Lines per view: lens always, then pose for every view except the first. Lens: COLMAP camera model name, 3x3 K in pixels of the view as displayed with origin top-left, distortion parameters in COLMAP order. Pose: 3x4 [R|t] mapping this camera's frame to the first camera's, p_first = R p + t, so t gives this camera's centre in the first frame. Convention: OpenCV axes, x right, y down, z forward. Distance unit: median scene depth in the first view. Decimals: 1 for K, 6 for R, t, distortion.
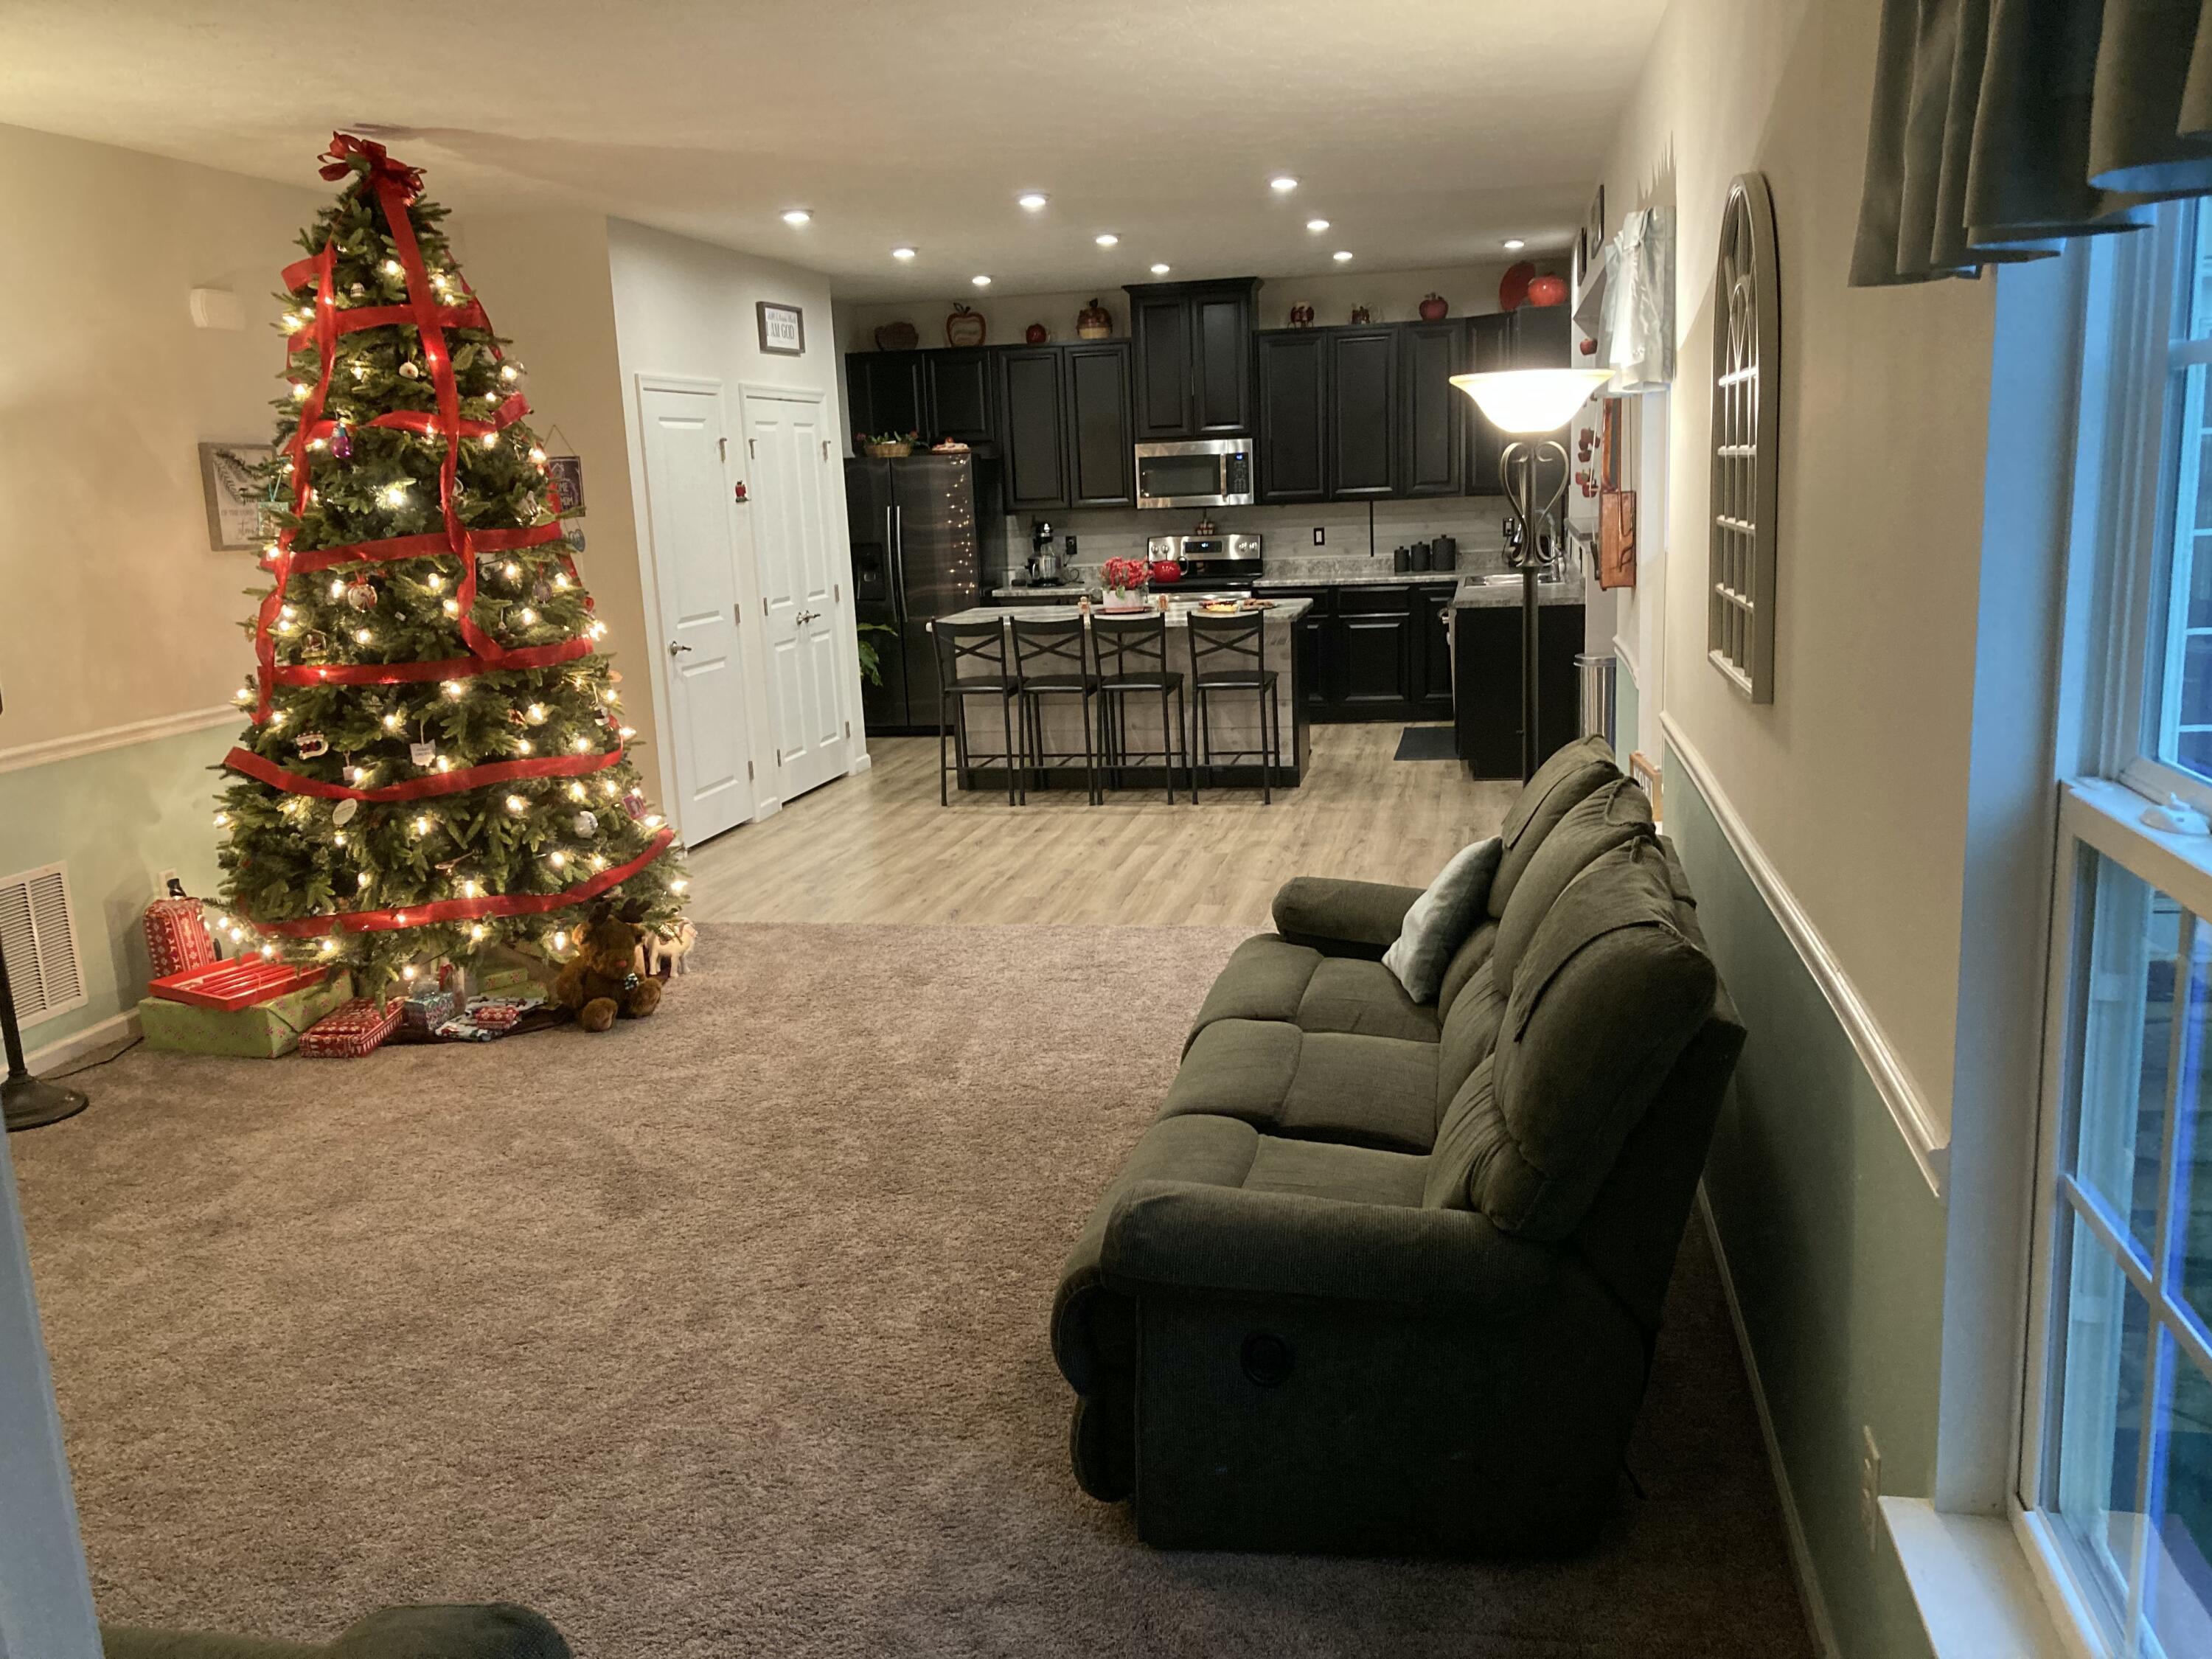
lens RADIAL K [[1800.9, 0, 1104.5], [0, 1800.9, 832.6], [0, 0, 1]] dist [0.036413, -0.023364]
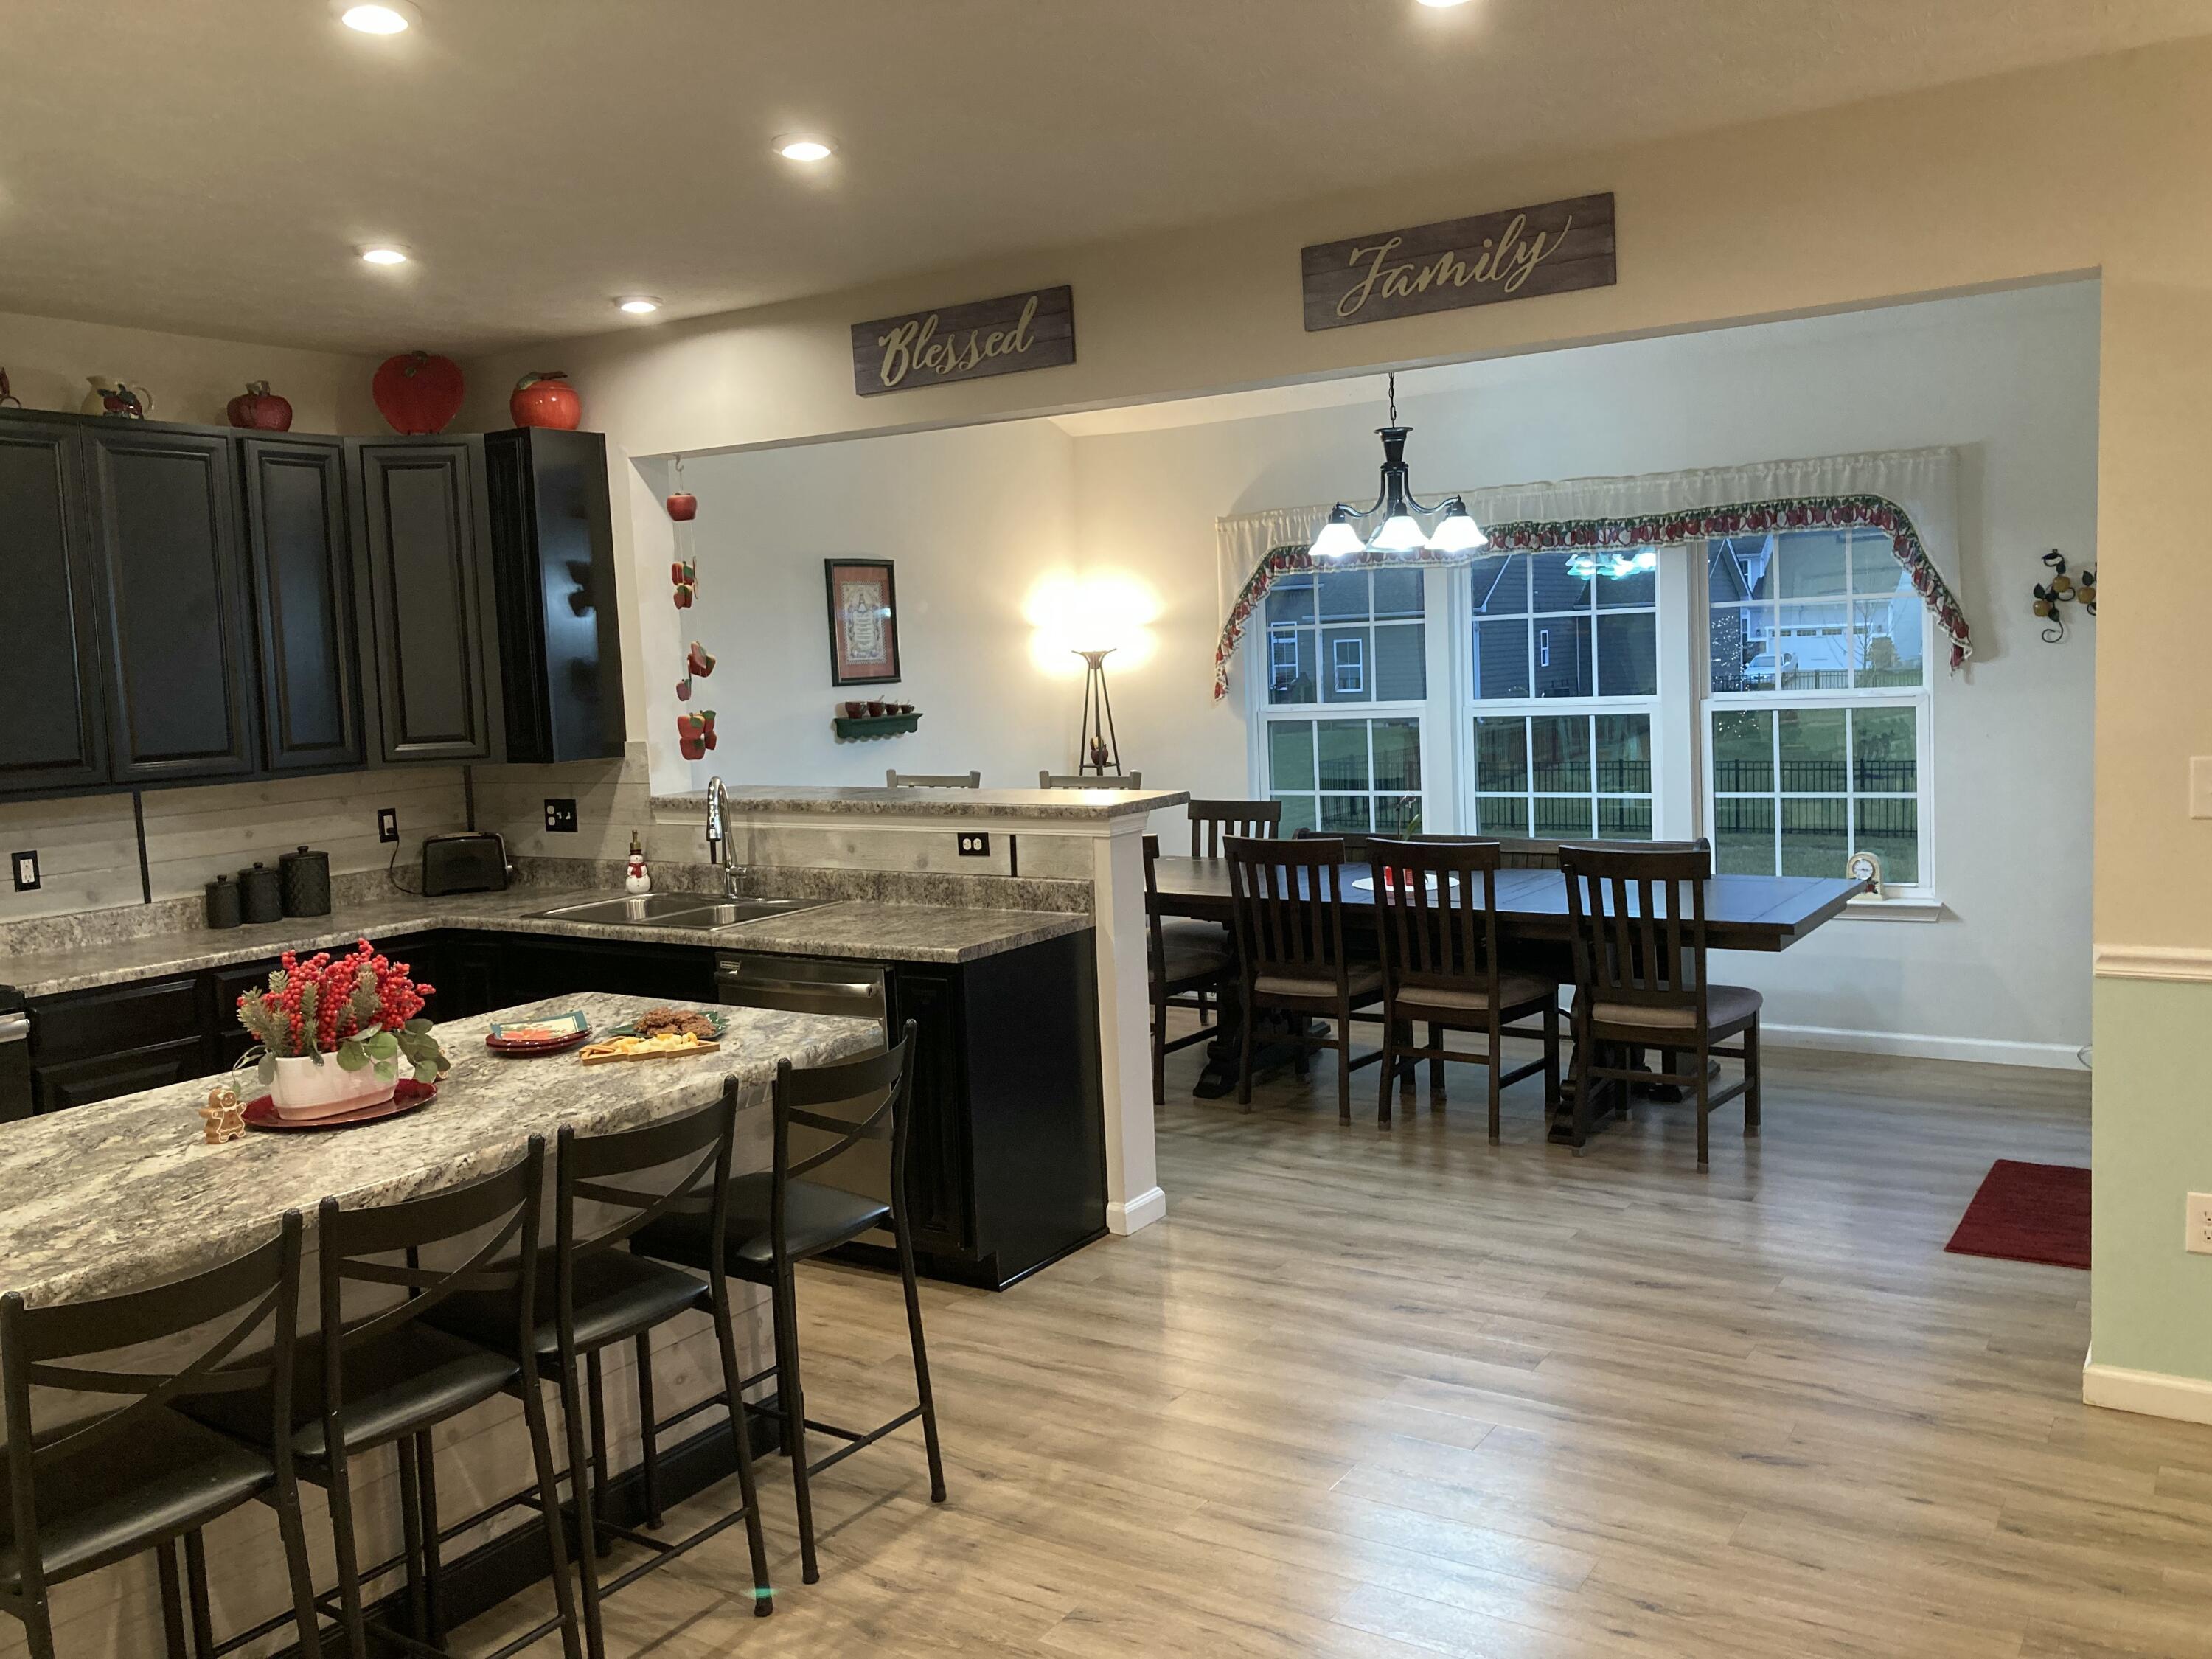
lens RADIAL K [[1800.9, 0, 1104.4], [0, 1800.9, 823.7], [0, 0, 1]] dist [0.036413, -0.023364]
pose [[0.374042, -0.052287, 0.925937, -0.193486], [0.207896, 0.977728, -0.028770, -0.109258], [-0.903810, 0.203260, 0.376581, 0.601806]]
